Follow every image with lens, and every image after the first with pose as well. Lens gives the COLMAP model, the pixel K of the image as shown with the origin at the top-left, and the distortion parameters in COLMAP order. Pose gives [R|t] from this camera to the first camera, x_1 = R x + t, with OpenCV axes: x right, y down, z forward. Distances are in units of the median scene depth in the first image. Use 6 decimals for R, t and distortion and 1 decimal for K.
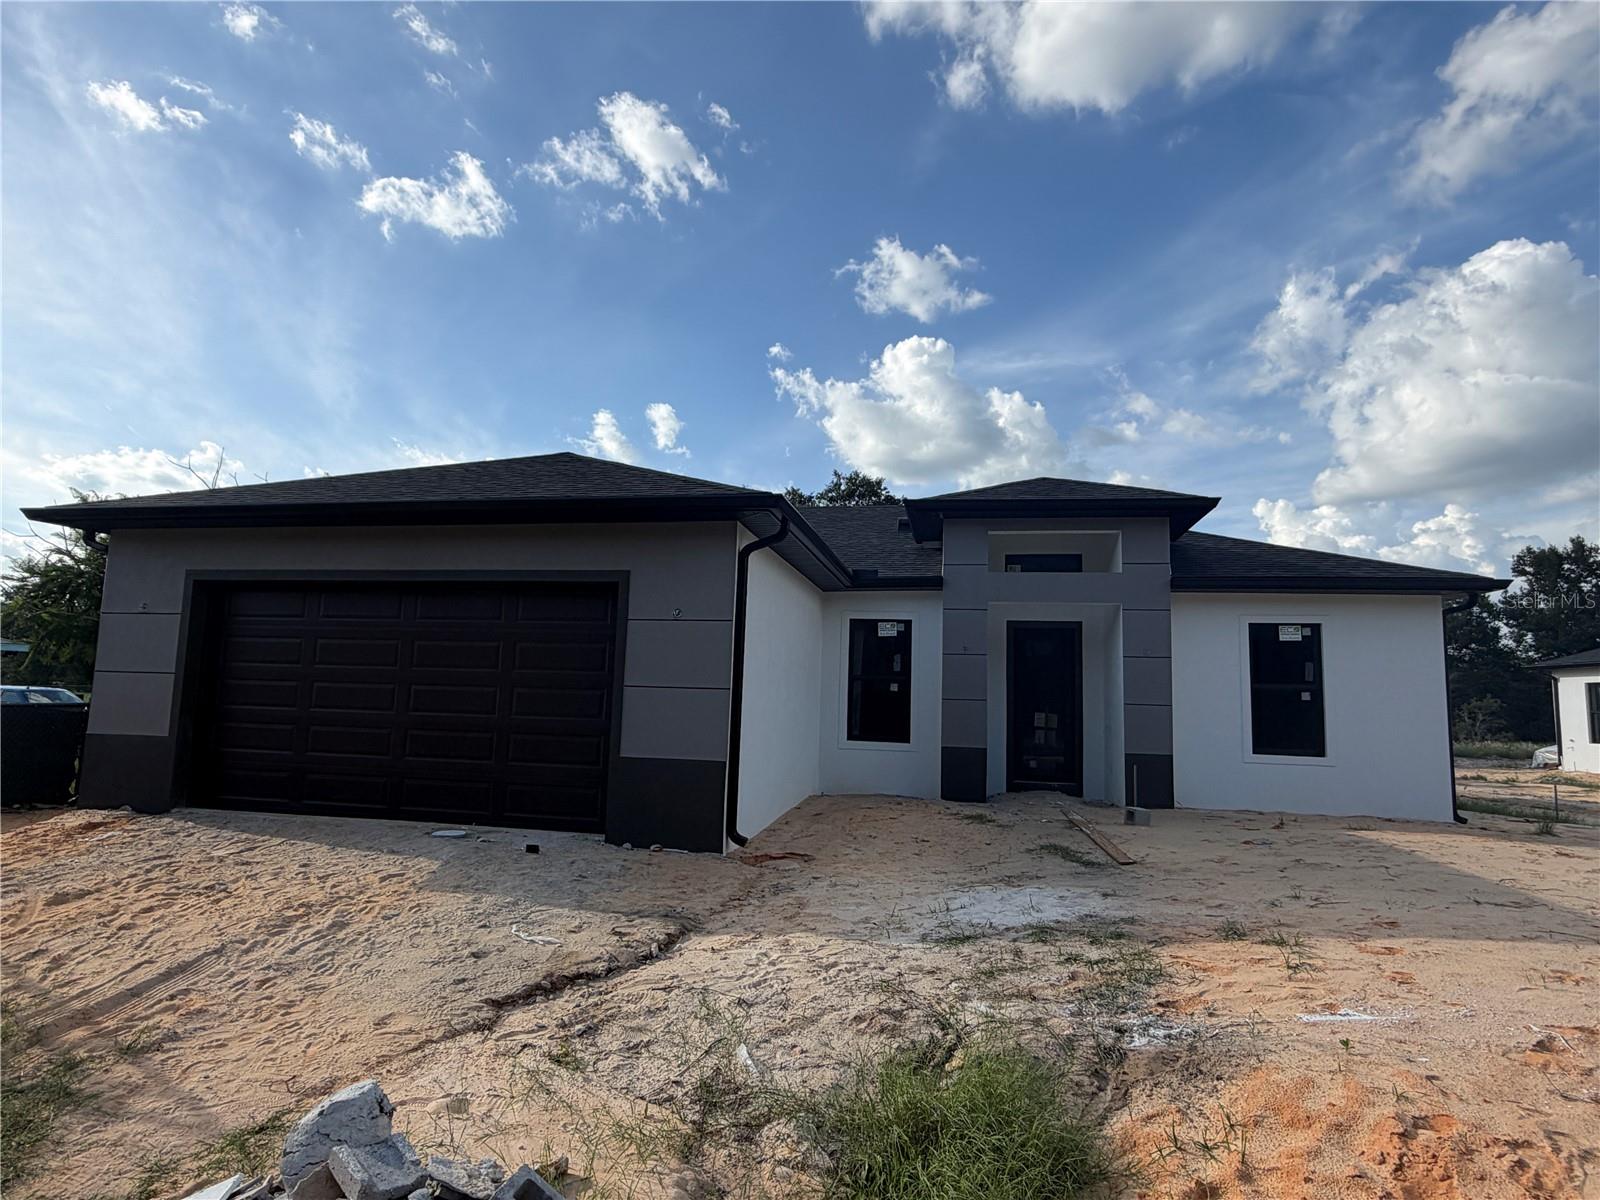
lens RADIAL K [[851.3, 0, 800.0], [0, 851.3, 600.0], [0, 0, 1]] dist [-0.003368, 0.000247]
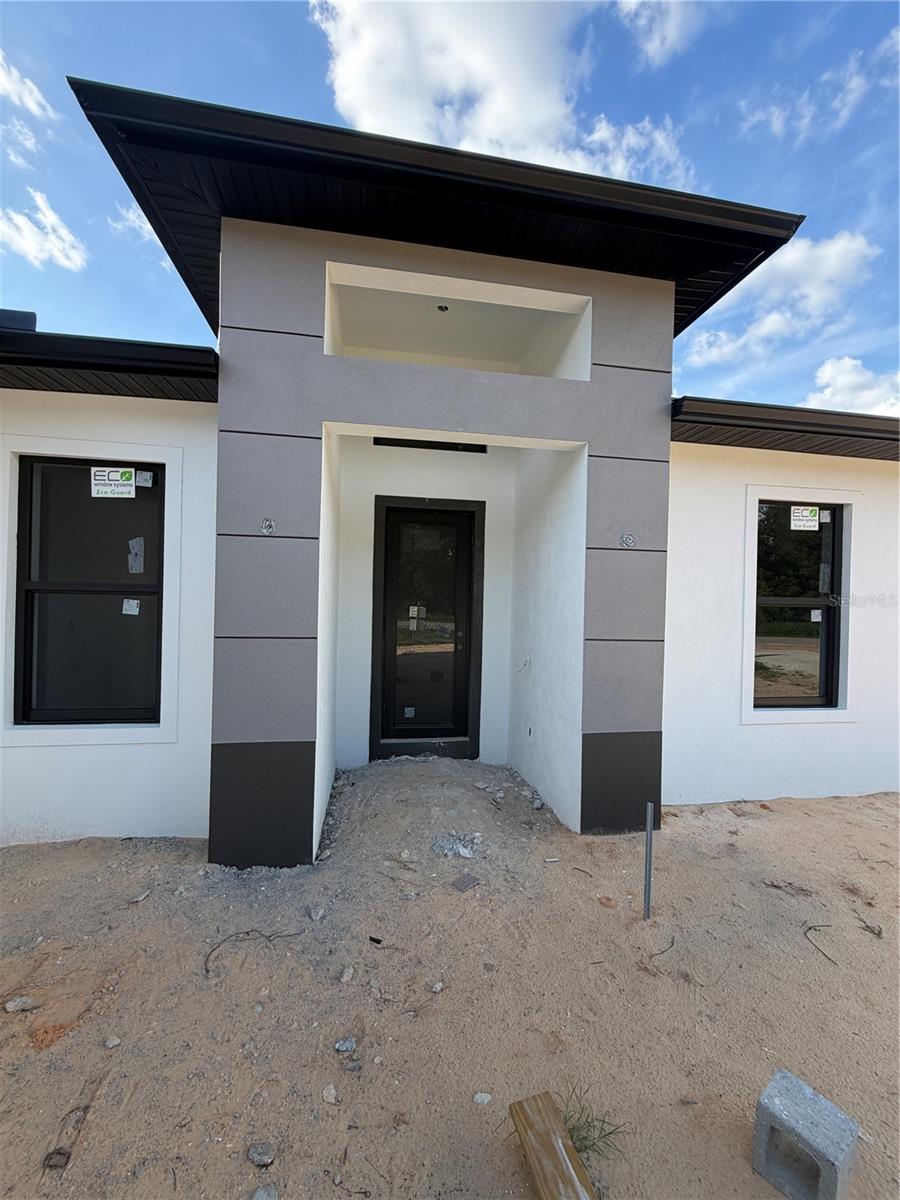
lens RADIAL K [[480.3, 0, 450.0], [0, 480.3, 600.0], [0, 0, 1]] dist [0.002194, 0.000207]
pose [[0.938167, -0.012533, 0.345956, 0.481794], [-0.035691, 0.990518, 0.132669, 0.147698], [-0.344338, -0.136813, 0.928824, 1.799937]]
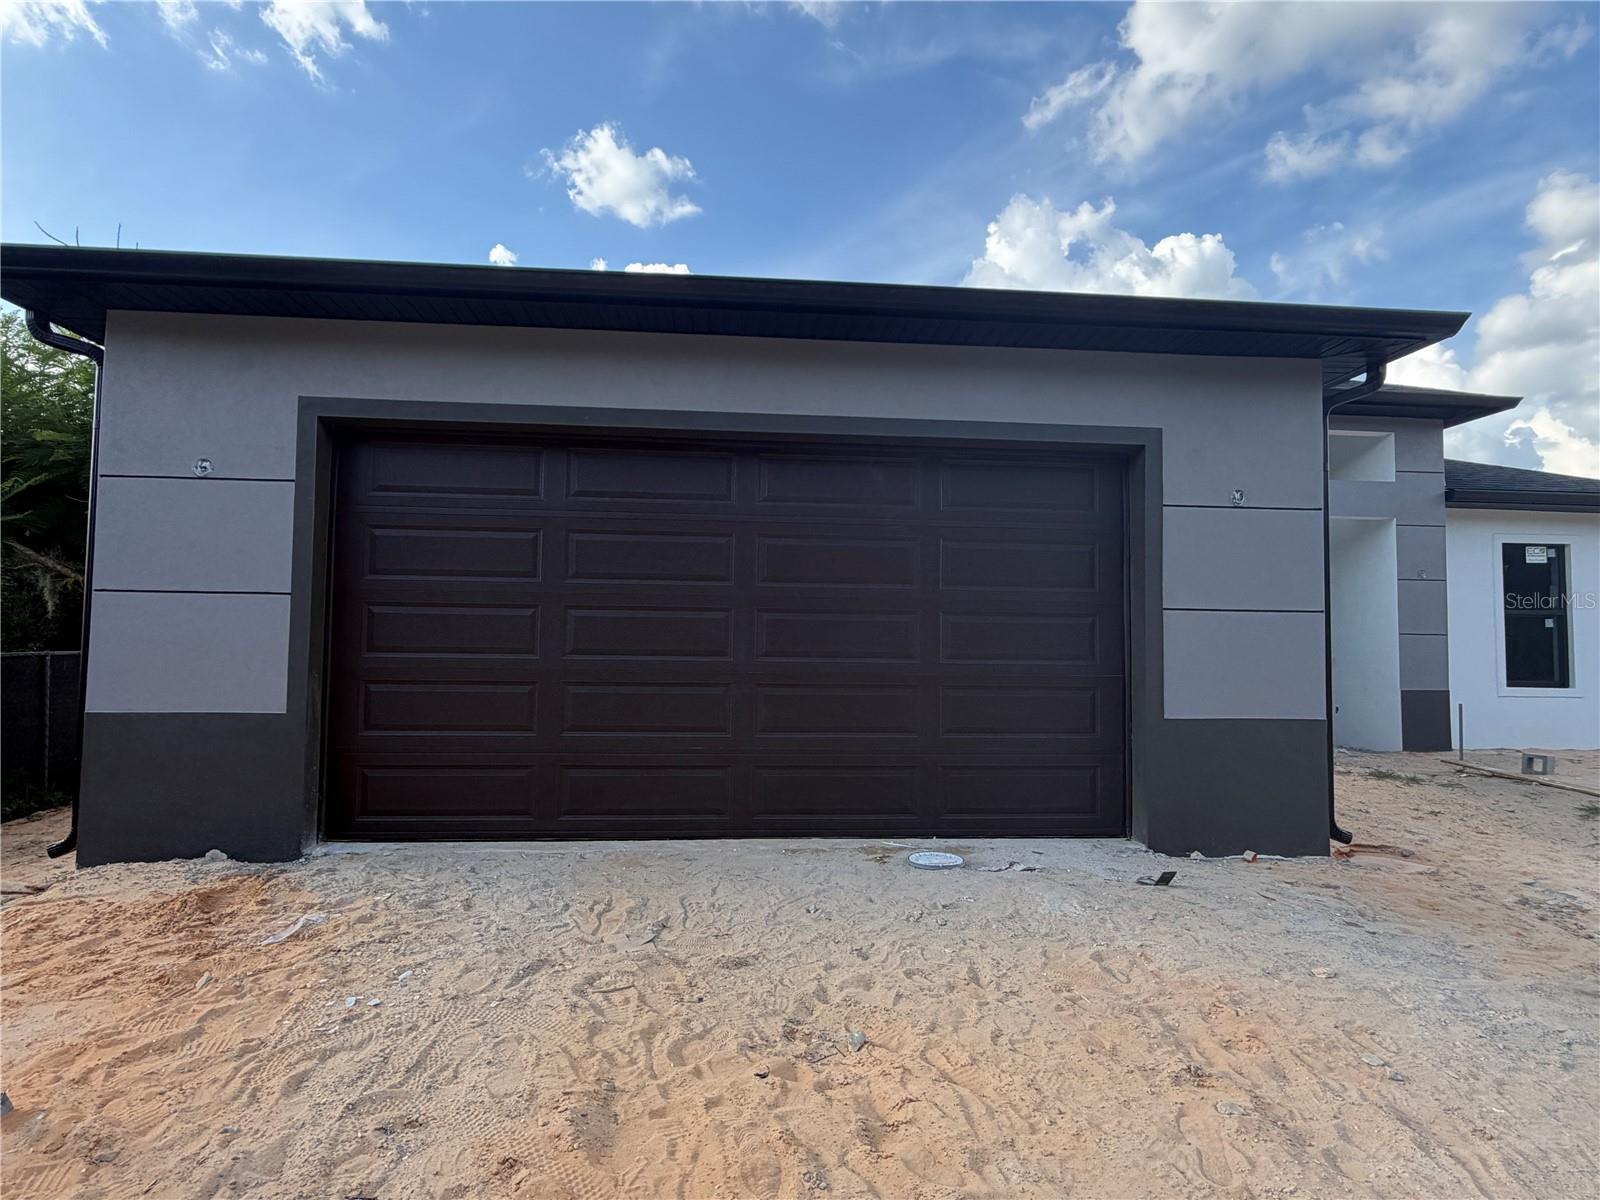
lens RADIAL K [[899.8, 0, 771.8], [0, 899.8, 601.4], [0, 0, 1]] dist [0.002497, 0.000734]
pose [[0.962841, -0.001233, 0.270065, -1.118010], [-0.018509, 0.997337, 0.070542, 0.086279], [-0.269433, -0.072919, 0.960254, 0.711254]]
